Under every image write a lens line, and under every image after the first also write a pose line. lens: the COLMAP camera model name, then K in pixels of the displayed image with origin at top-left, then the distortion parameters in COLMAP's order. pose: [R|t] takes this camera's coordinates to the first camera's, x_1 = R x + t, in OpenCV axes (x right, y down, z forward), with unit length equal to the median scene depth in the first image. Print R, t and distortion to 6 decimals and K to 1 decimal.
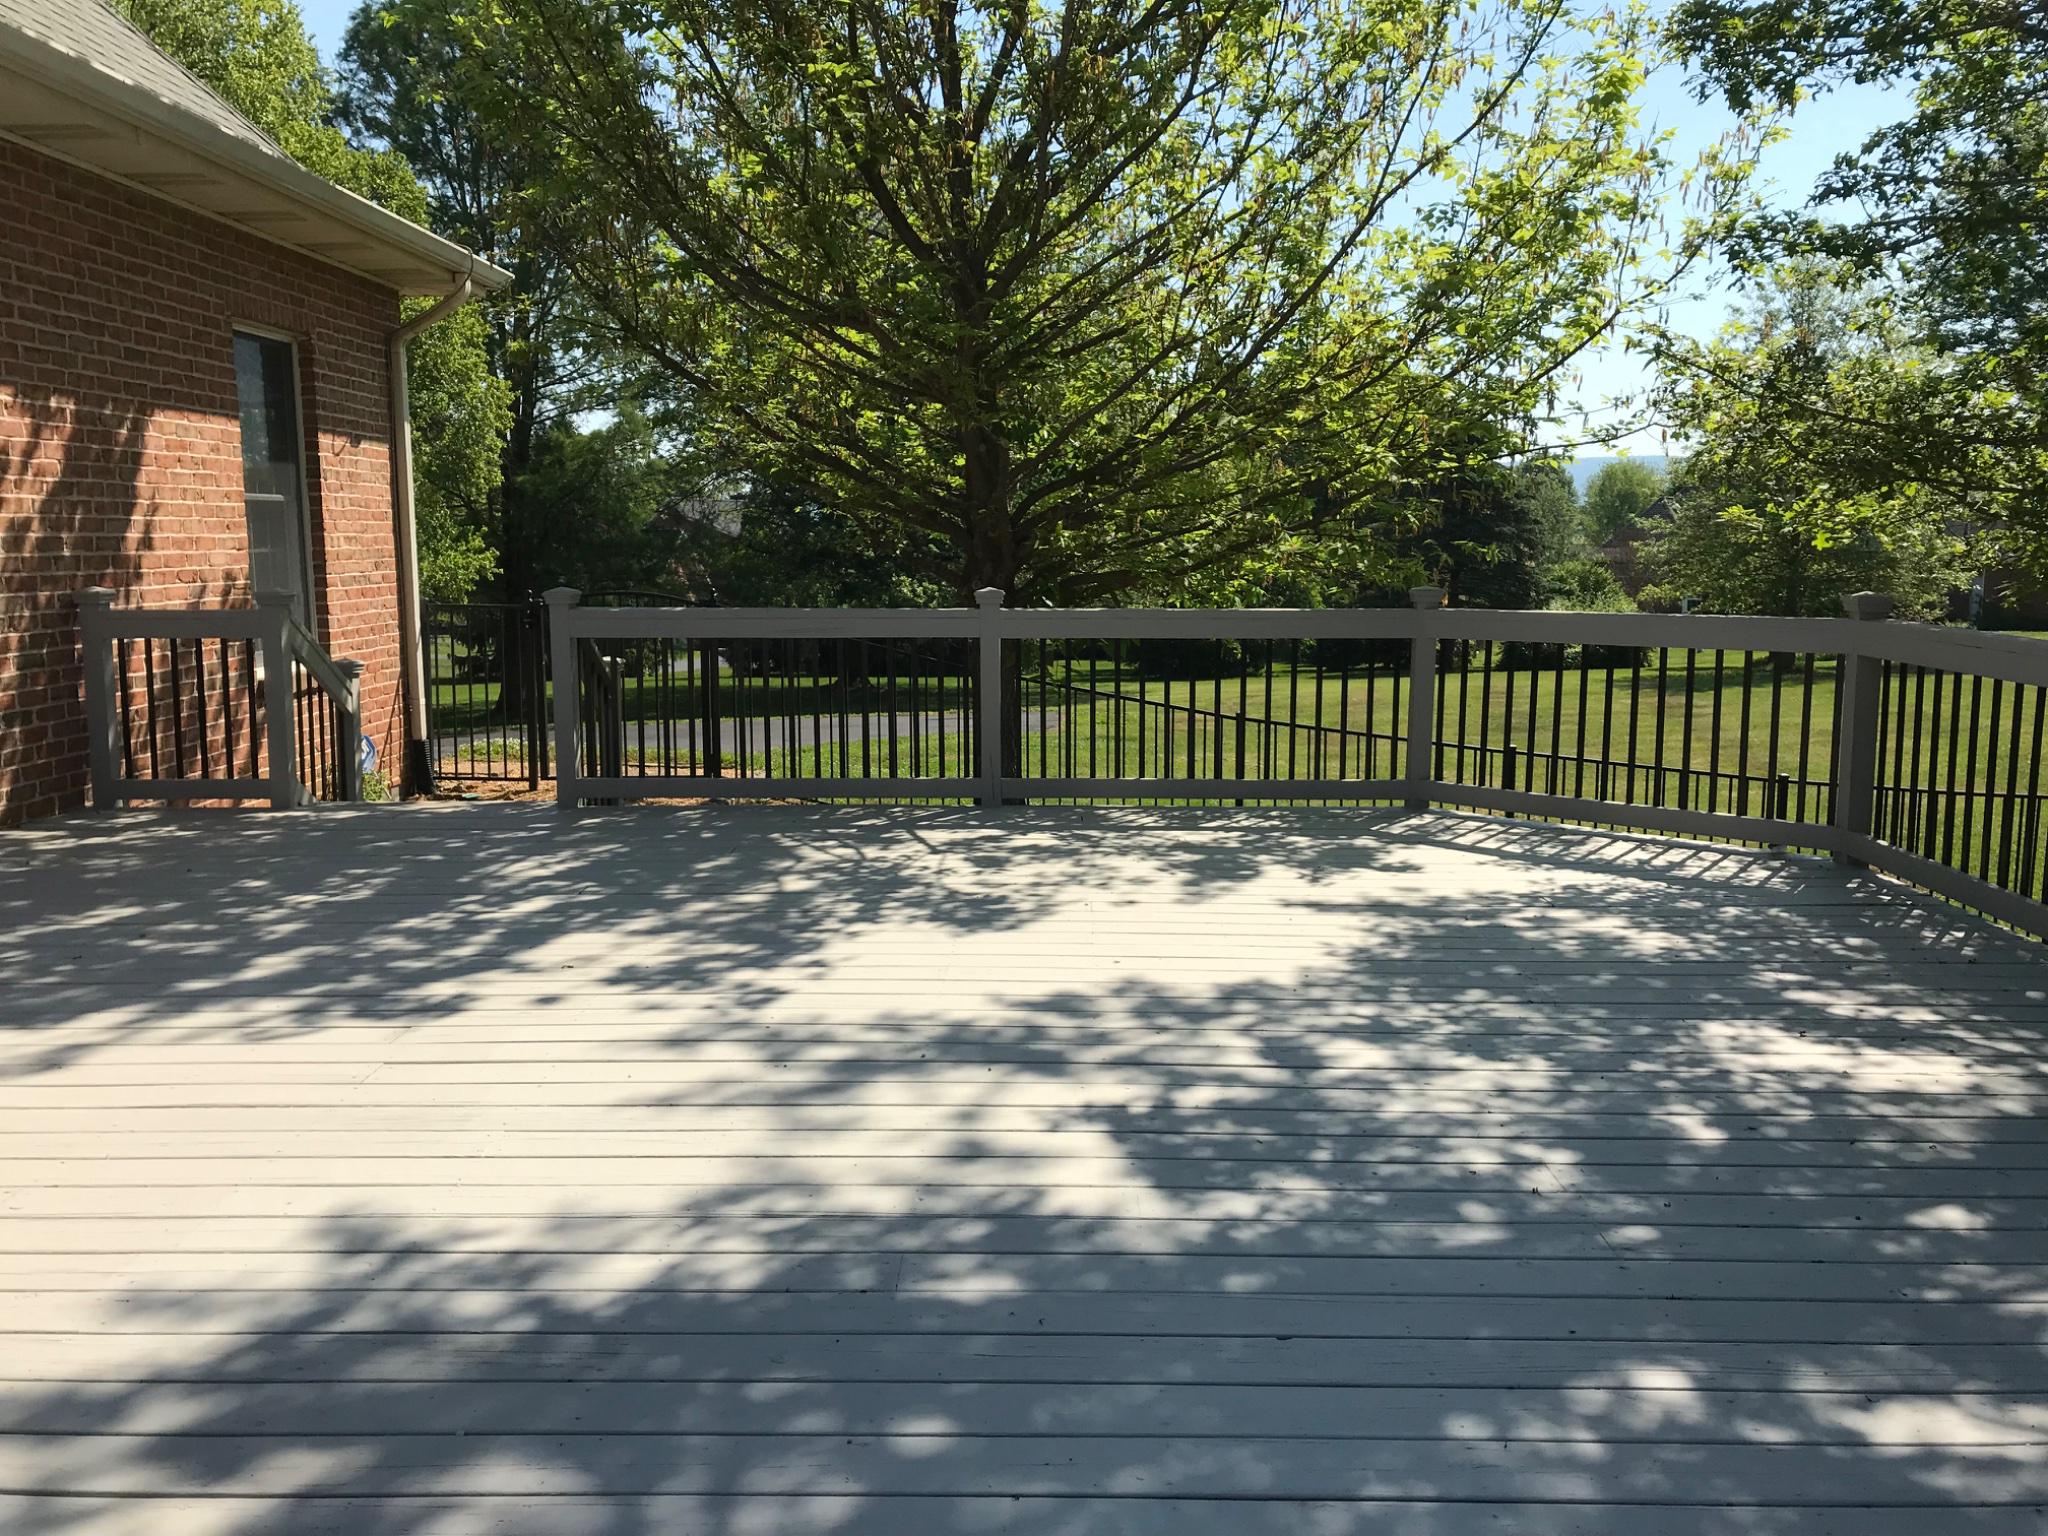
lens RADIAL K [[1677.4, 0, 1018.1], [0, 1677.4, 767.6], [0, 0, 1]] dist [0.054287, -0.058552]
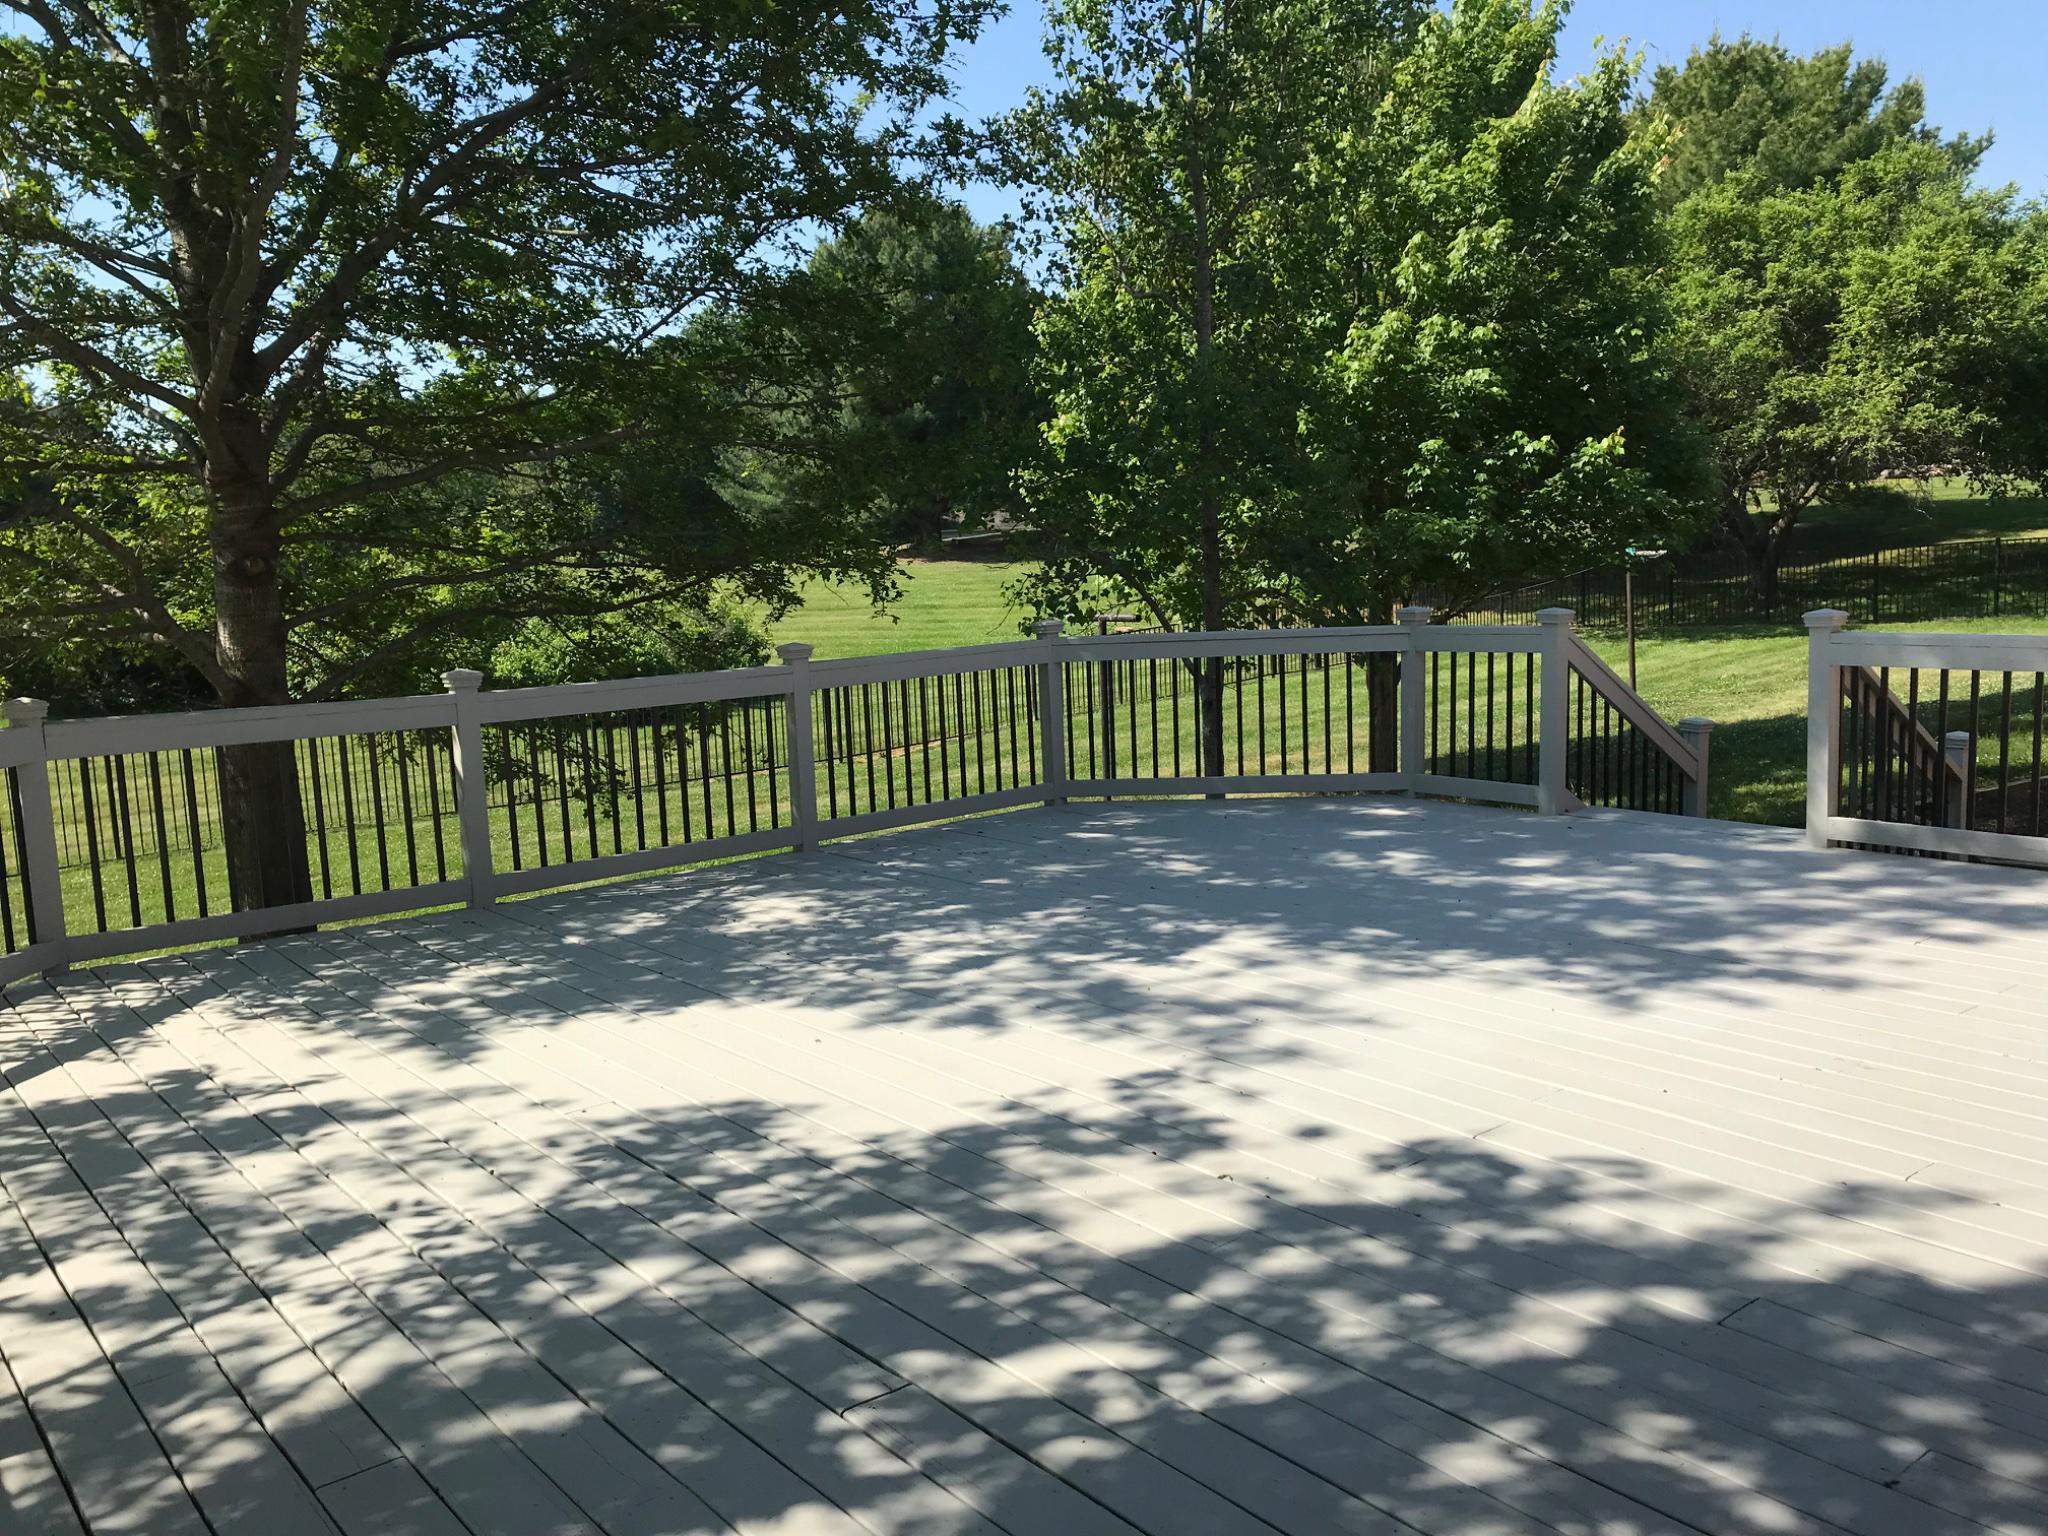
lens RADIAL K [[1677.4, 0, 1020.3], [0, 1677.4, 765.7], [0, 0, 1]] dist [0.054287, -0.058552]
pose [[-0.643752, -0.074655, 0.761583, -0.909409], [0.148128, 0.964249, 0.219732, -0.289321], [-0.750760, 0.254265, -0.609679, 1.737383]]
